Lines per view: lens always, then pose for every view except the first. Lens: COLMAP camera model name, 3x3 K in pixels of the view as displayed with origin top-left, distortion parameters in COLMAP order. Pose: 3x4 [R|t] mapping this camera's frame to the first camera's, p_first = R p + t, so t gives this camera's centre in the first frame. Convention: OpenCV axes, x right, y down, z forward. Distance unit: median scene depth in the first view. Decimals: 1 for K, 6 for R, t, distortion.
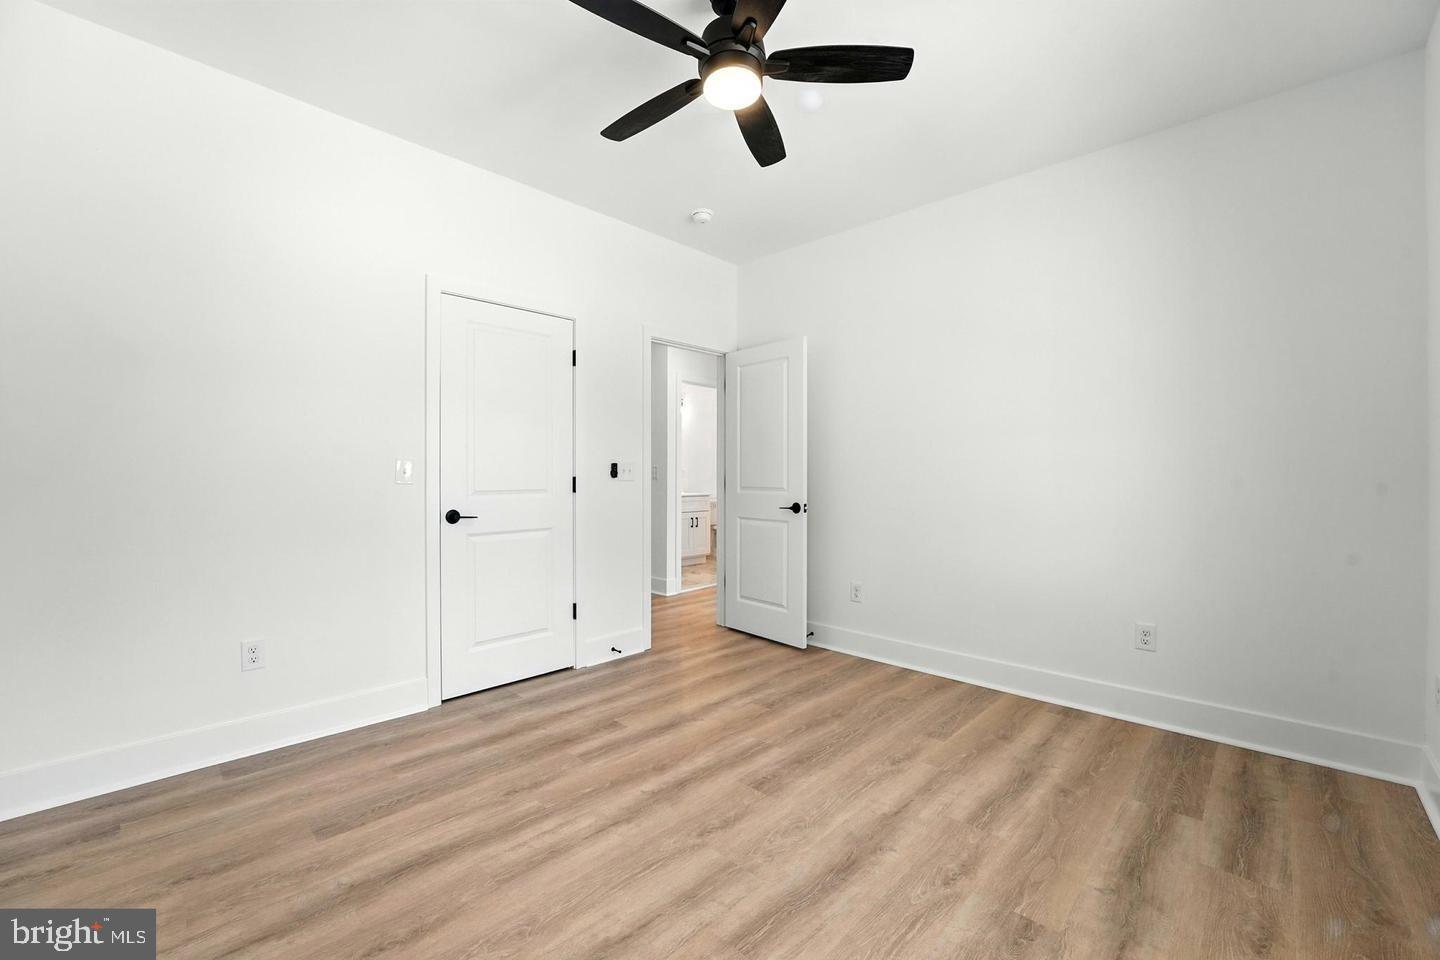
lens RADIAL K [[587.0, 0, 720.0], [0, 587.0, 480.0], [0, 0, 1]] dist [-0.021469, 0.001085]
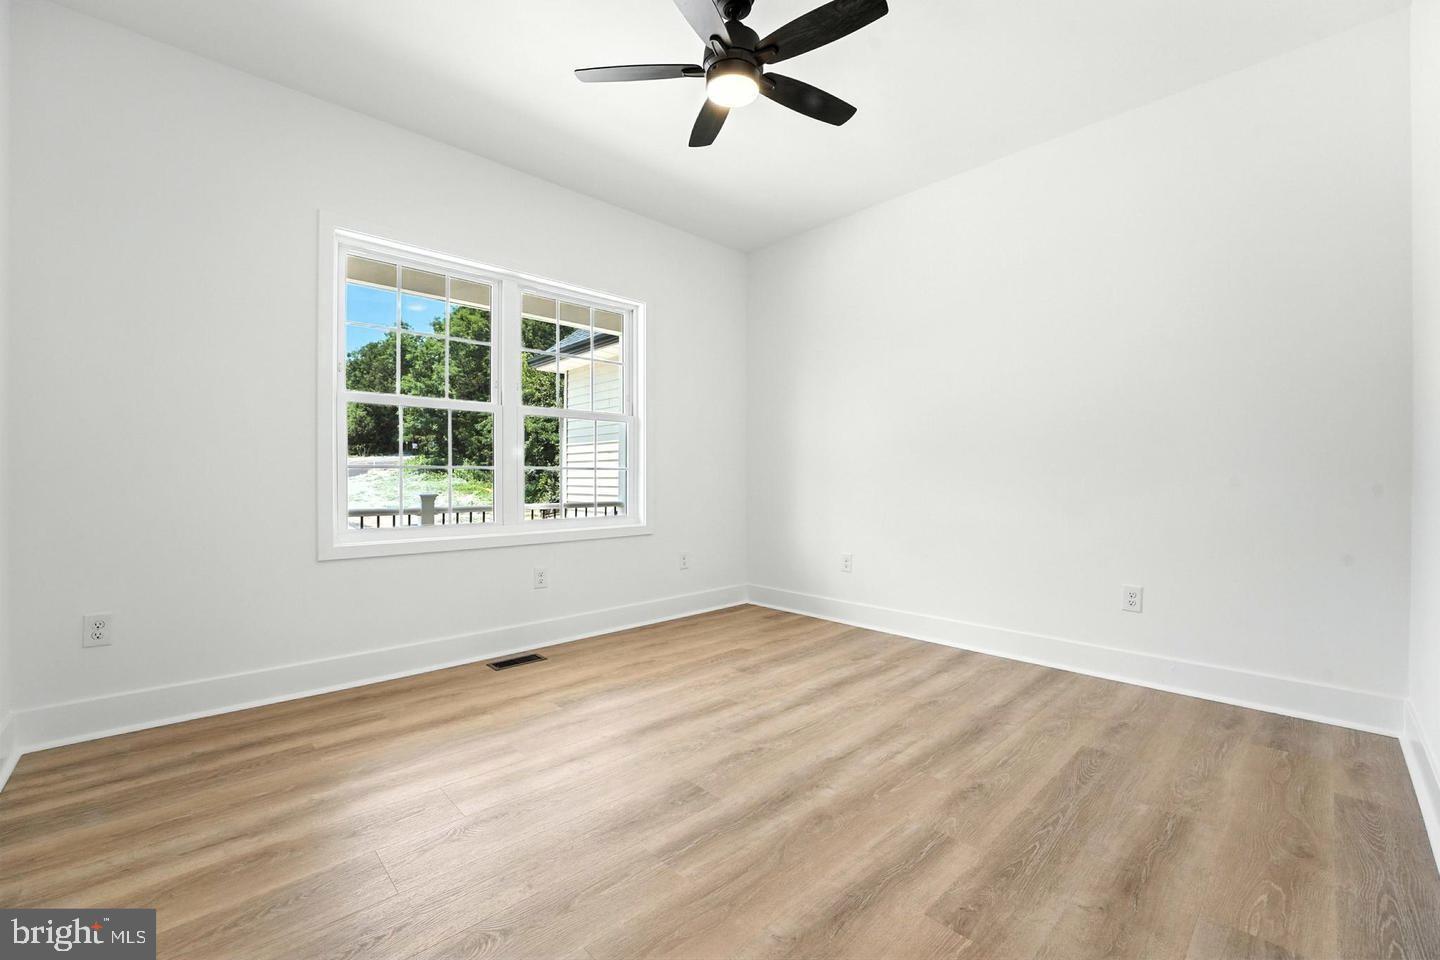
lens RADIAL K [[587.0, 0, 720.0], [0, 587.0, 480.0], [0, 0, 1]] dist [-0.021469, 0.001085]
pose [[-0.998774, -0.002003, 0.049459, -0.010313], [-0.001575, 0.999961, 0.008675, 0.066591], [-0.049475, 0.008586, -0.998738, 1.991365]]
